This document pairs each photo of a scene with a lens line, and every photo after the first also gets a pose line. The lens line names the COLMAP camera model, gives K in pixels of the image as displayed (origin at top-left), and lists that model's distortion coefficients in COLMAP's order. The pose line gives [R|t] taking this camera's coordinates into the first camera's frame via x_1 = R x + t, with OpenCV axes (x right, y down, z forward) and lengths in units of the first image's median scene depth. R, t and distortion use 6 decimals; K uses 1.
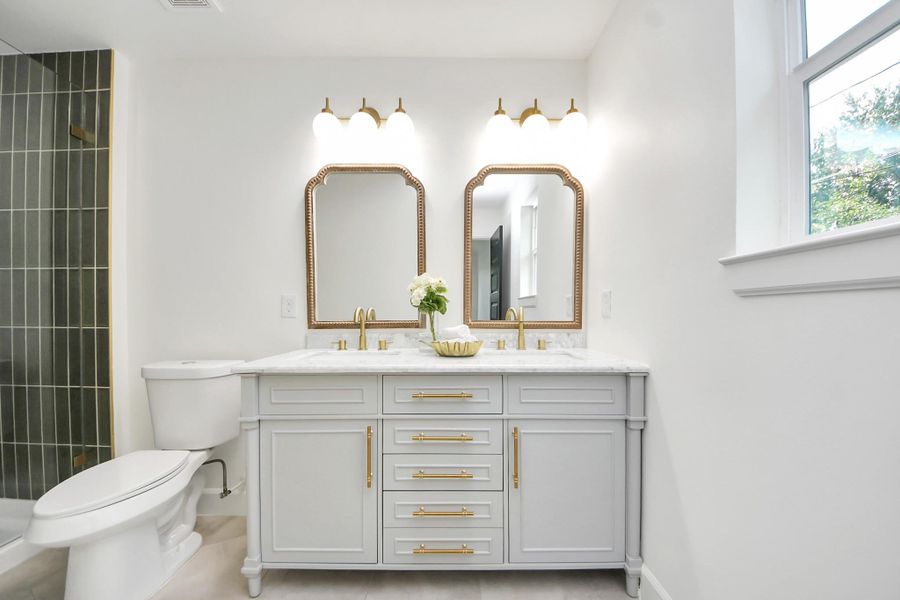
lens RADIAL K [[315.8, 0, 452.3], [0, 315.8, 317.9], [0, 0, 1]] dist [0.016511, -0.012199]
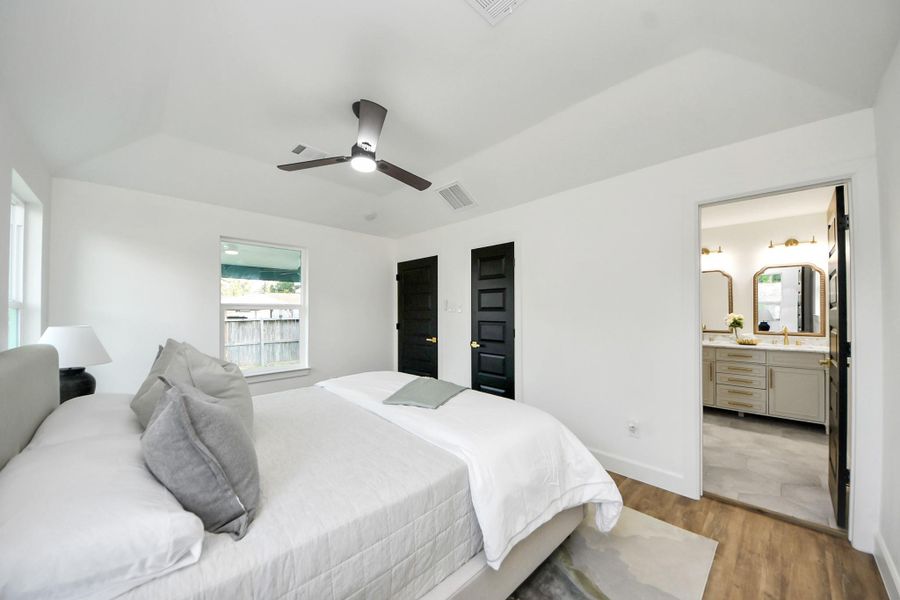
lens RADIAL K [[327.4, 0, 450.9], [0, 327.4, 305.3], [0, 0, 1]] dist [0.016999, -0.014457]
pose [[0.698298, -0.007805, -0.715765, 0.245998], [-0.006766, 0.999824, -0.017504, -0.143017], [0.715776, 0.017066, 0.698122, -2.683999]]
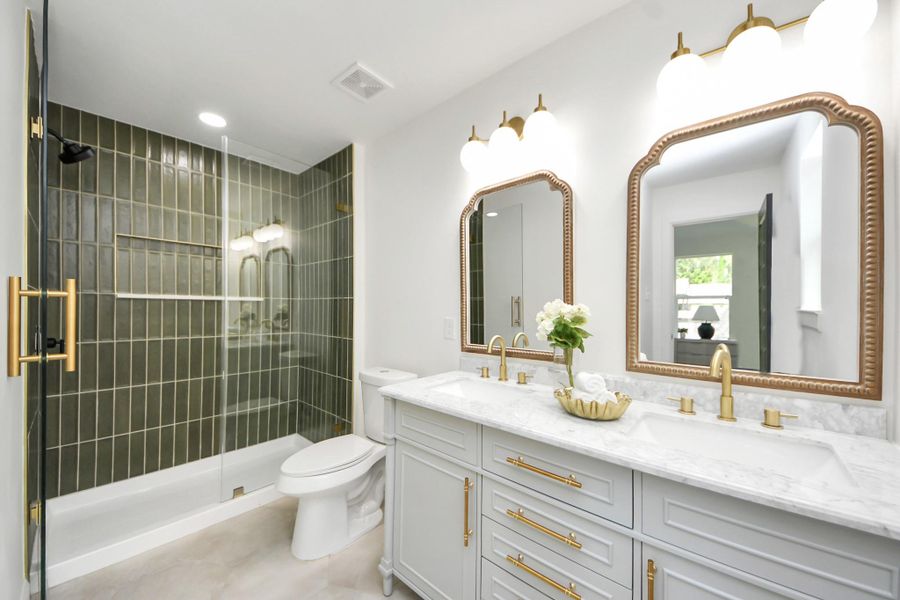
lens RADIAL K [[327.4, 0, 450.9], [0, 327.4, 305.3], [0, 0, 1]] dist [0.016999, -0.014457]
pose [[0.750014, -0.005968, -0.661395, 0.260753], [-0.008820, 0.999780, -0.019023, -0.108815], [0.661364, 0.020101, 0.749796, 0.193825]]
